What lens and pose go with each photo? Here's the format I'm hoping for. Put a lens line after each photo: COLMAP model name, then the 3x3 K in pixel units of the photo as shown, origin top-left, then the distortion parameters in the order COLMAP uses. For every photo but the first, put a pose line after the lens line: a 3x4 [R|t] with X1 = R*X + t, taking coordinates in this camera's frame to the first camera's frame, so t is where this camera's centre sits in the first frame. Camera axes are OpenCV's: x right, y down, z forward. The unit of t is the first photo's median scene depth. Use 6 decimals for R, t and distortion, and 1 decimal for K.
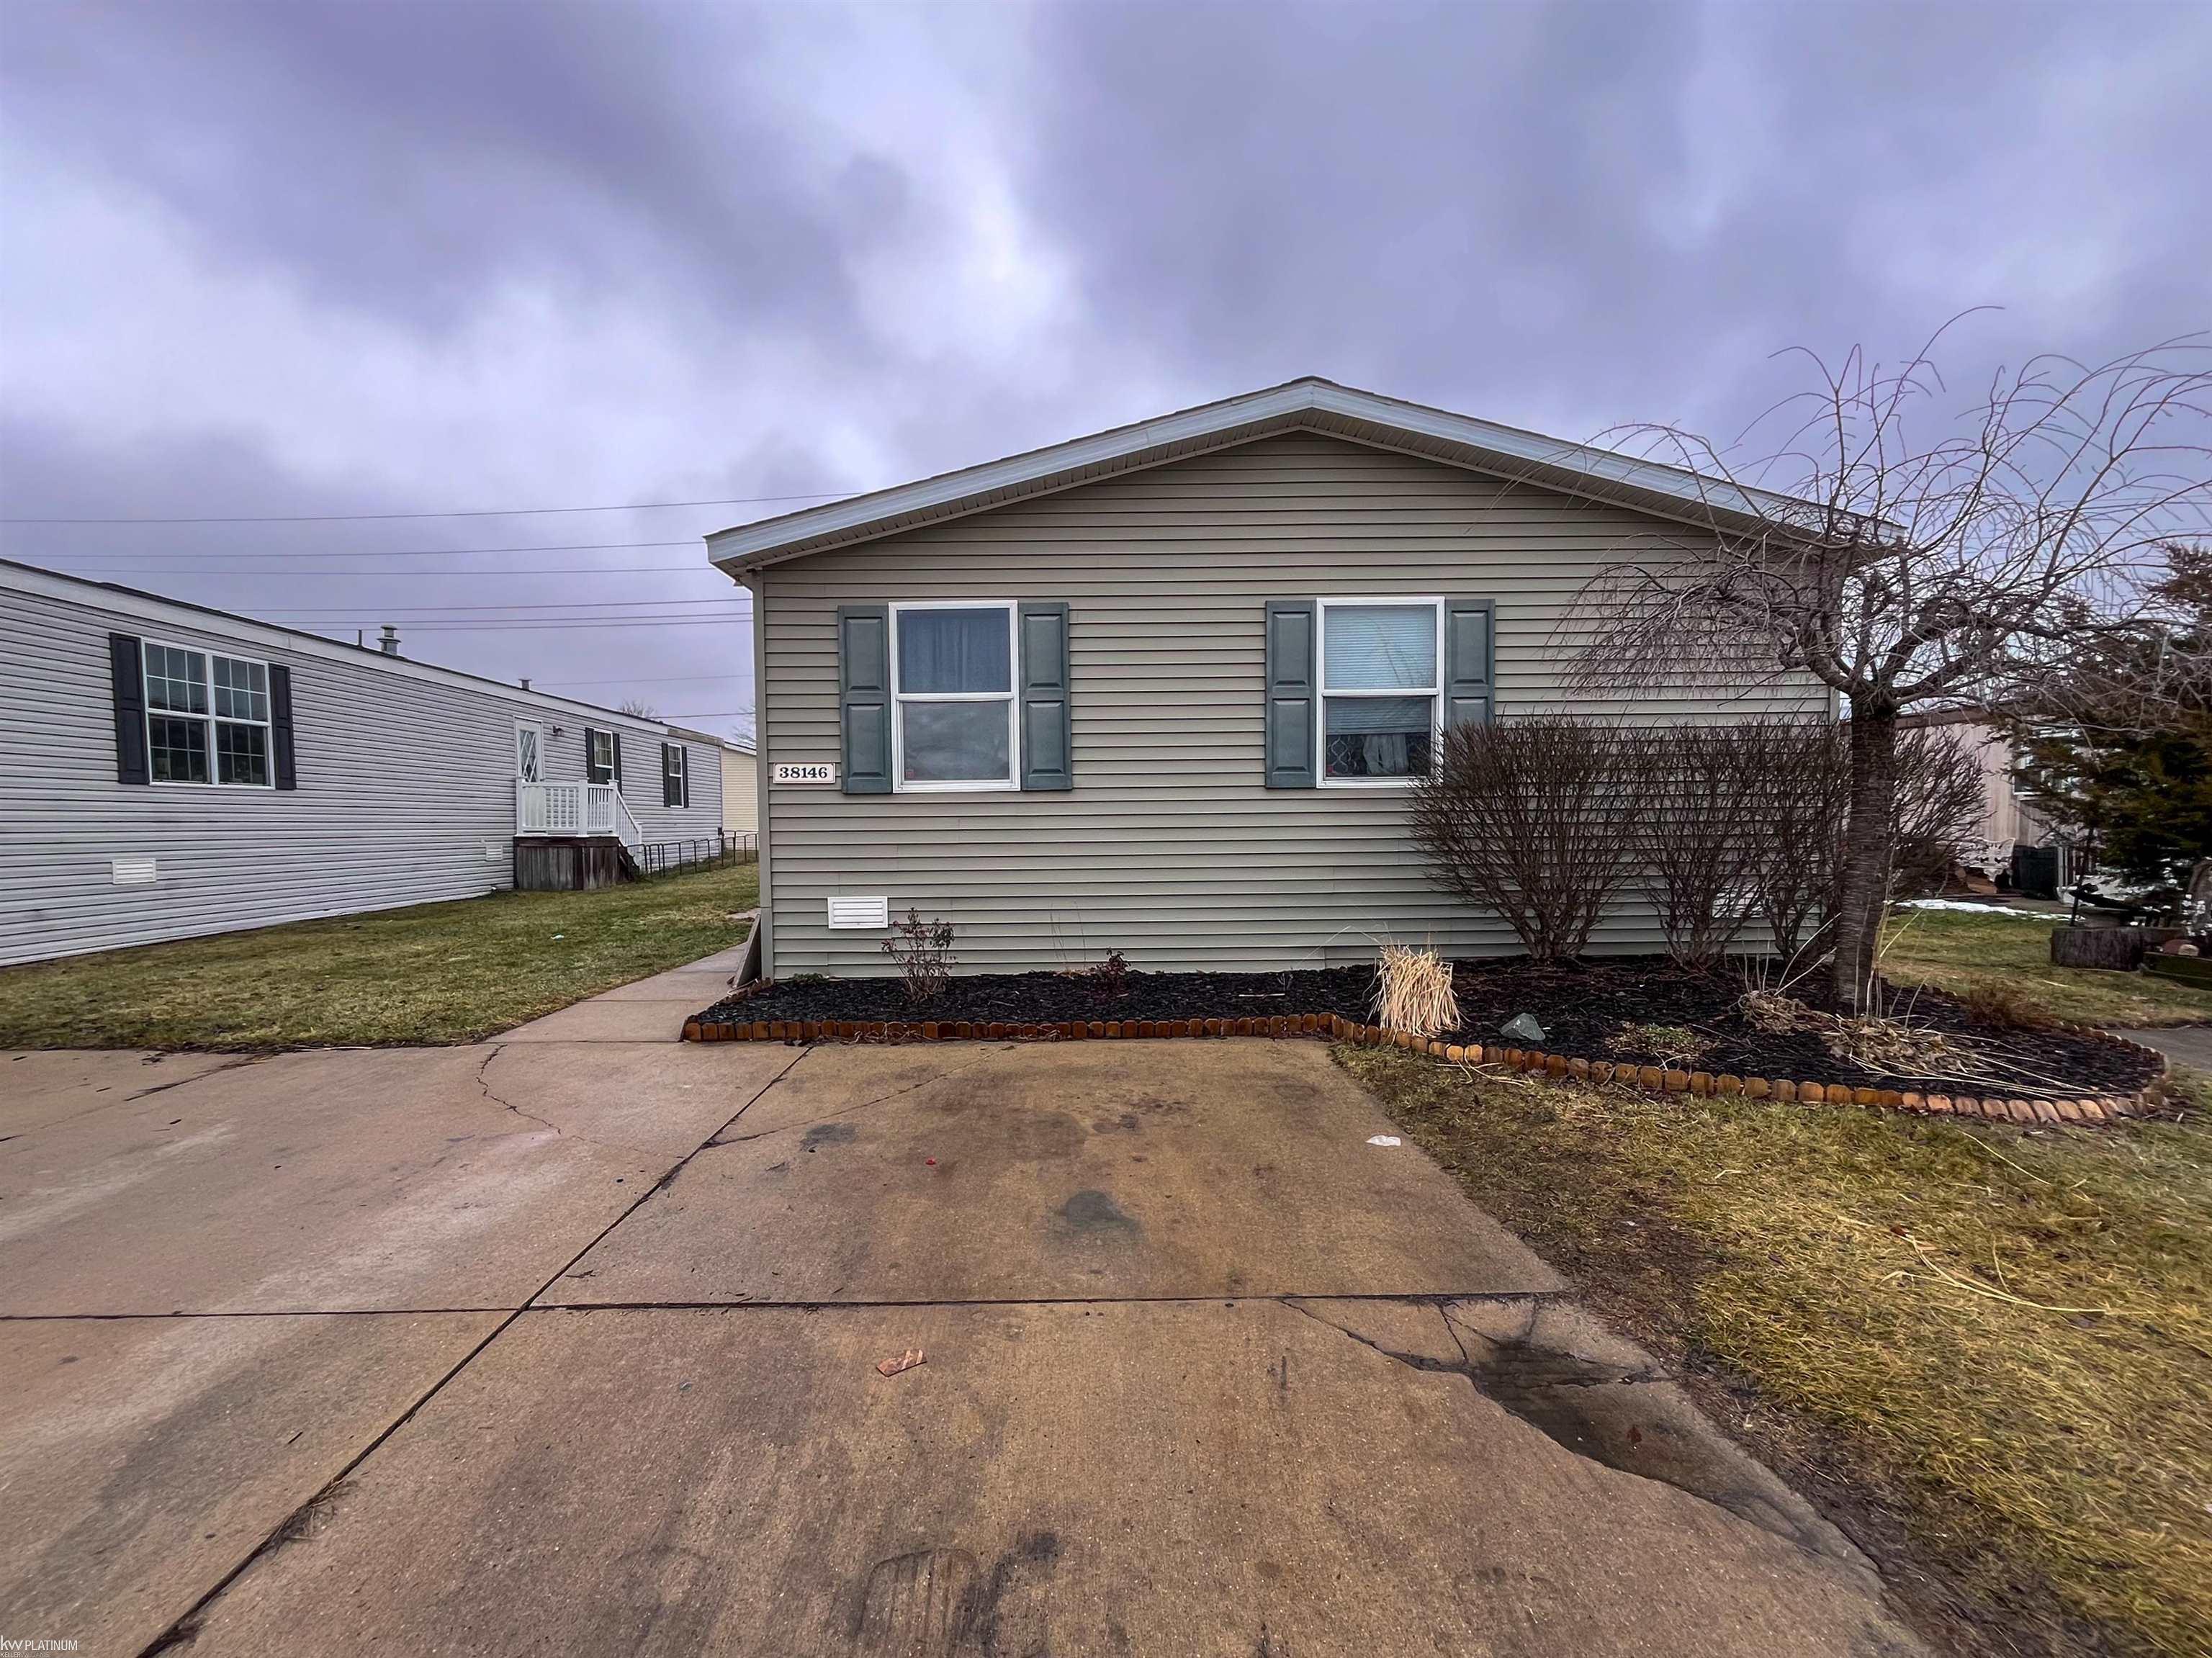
lens RADIAL K [[952.7, 0, 1095.5], [0, 952.7, 882.8], [0, 0, 1]] dist [-0.004887, 0.000544]
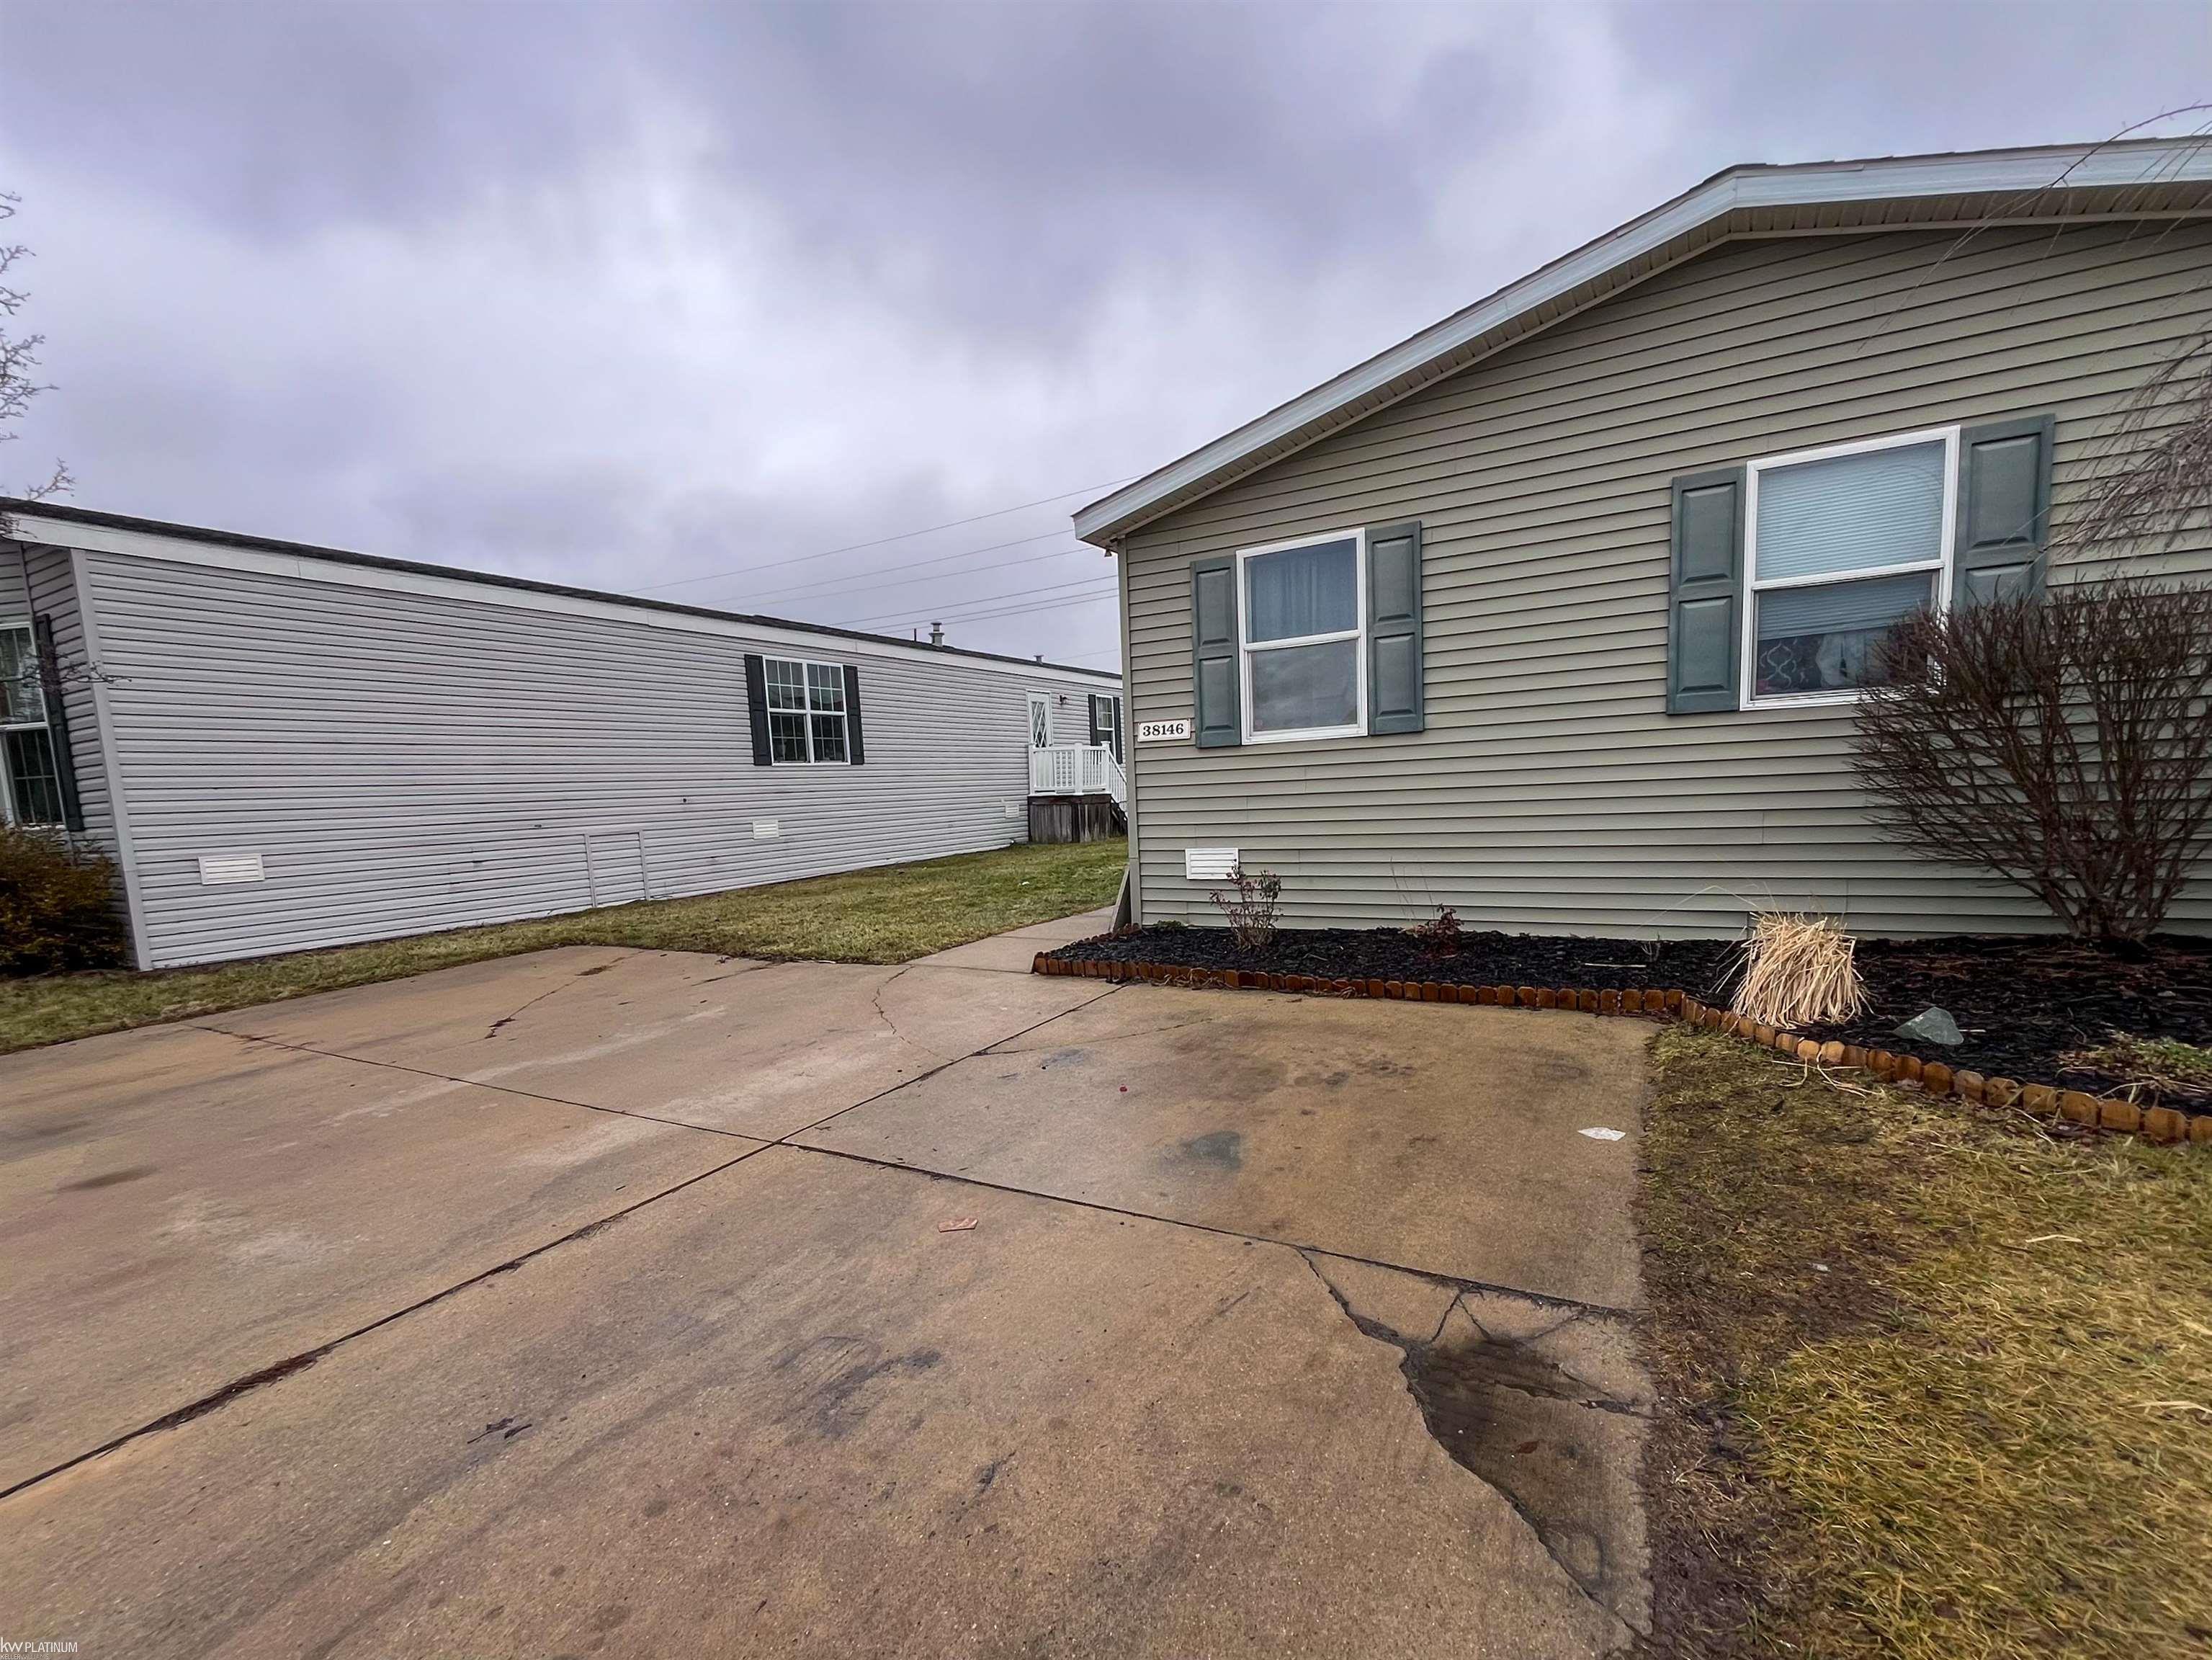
lens RADIAL K [[990.0, 0, 1079.0], [0, 990.0, 923.5], [0, 0, 1]] dist [-0.004156, -0.000620]
pose [[0.855228, 0.040379, -0.516676, 0.205102], [0.005730, 0.996162, 0.087338, 0.001260], [0.518220, -0.077654, 0.851715, 0.006988]]
